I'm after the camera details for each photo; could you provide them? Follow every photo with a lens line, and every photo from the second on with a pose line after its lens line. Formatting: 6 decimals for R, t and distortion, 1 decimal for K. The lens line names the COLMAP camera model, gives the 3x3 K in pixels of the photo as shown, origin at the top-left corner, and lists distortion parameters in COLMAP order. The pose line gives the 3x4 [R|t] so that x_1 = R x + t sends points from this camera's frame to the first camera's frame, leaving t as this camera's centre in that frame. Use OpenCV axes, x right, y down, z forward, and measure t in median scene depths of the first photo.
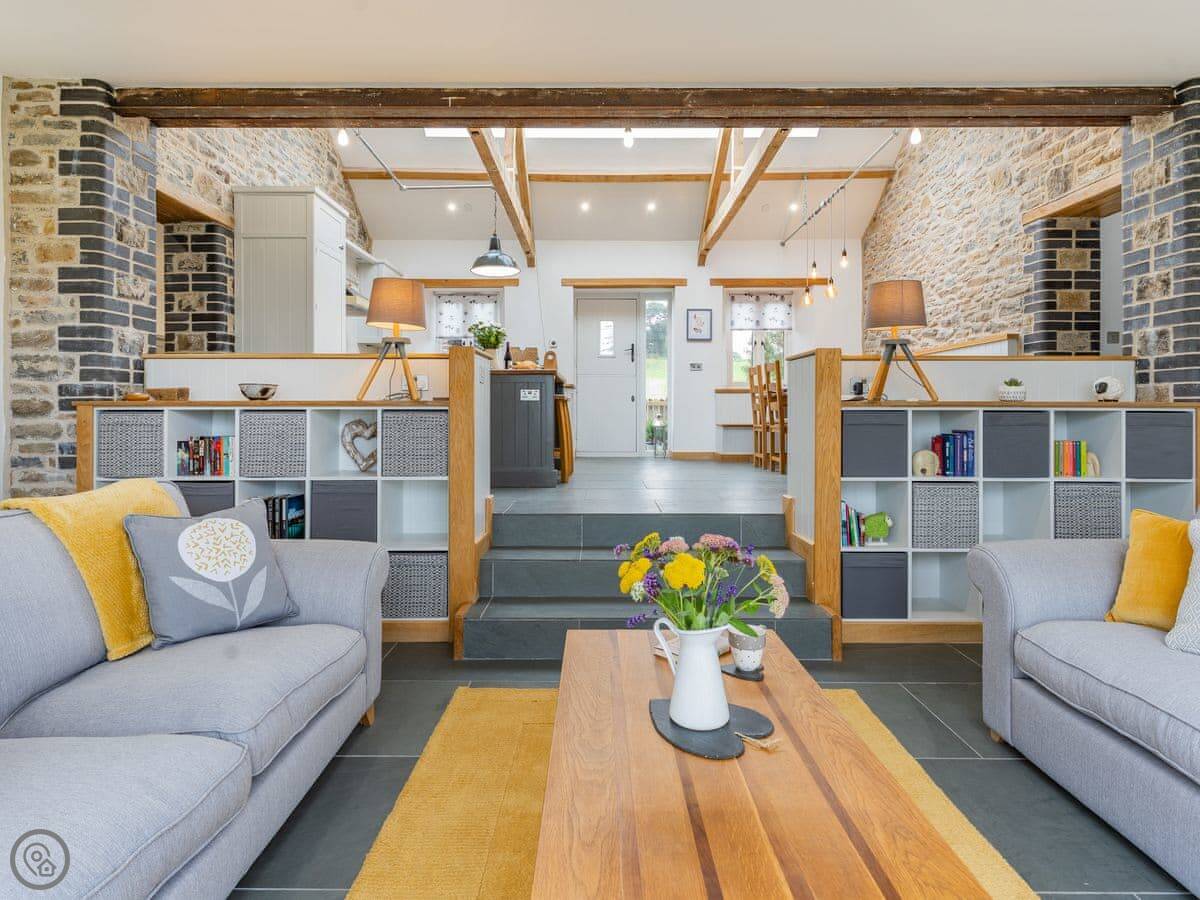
lens RADIAL K [[634.5, 0, 594.6], [0, 634.5, 418.1], [0, 0, 1]] dist [-0.002381, -0.001676]
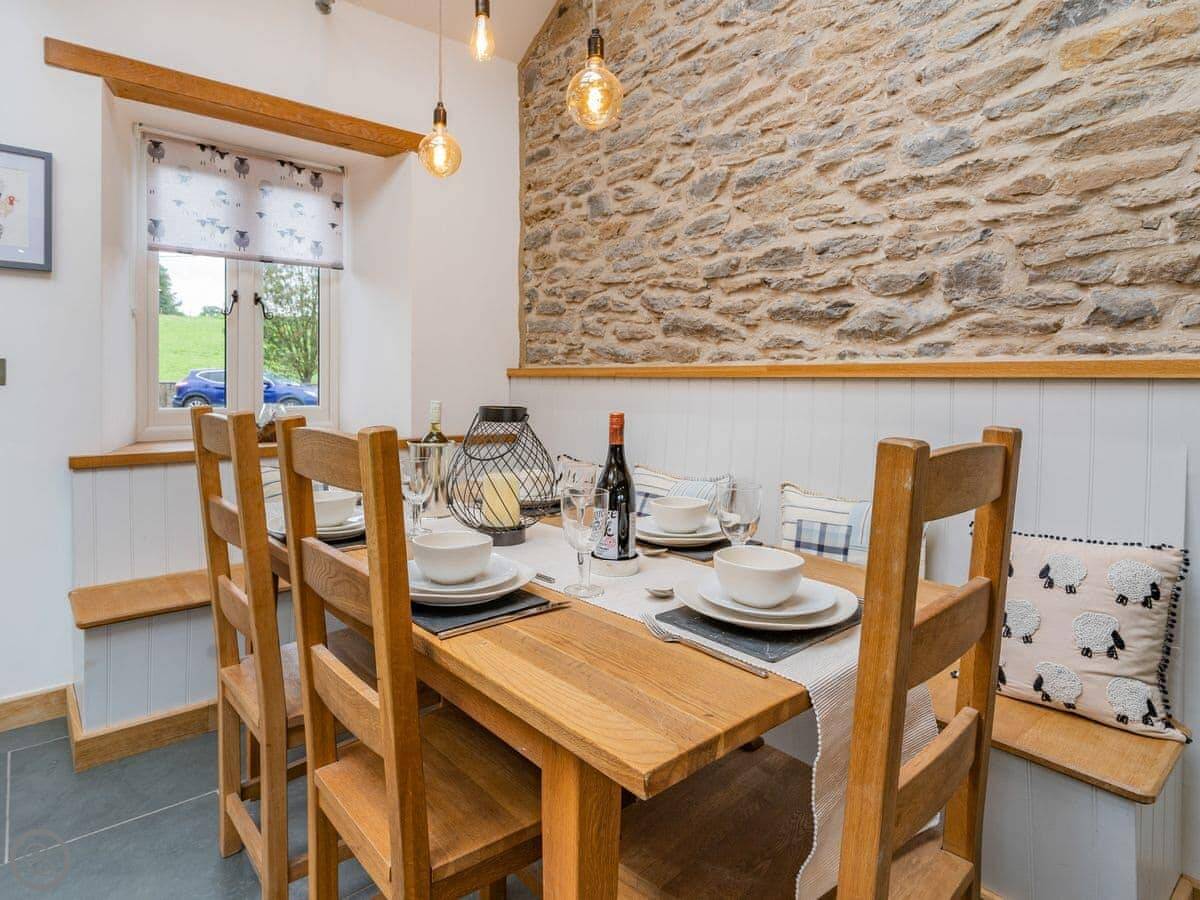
lens RADIAL K [[682.1, 0, 596.3], [0, 682.1, 390.5], [0, 0, 1]] dist [0.001750, 0.001379]
pose [[0.750090, -0.004067, 0.661323, 0.166163], [-0.000005, 0.999981, 0.006155, -0.074793], [-0.661335, -0.004620, 0.750076, 0.634655]]
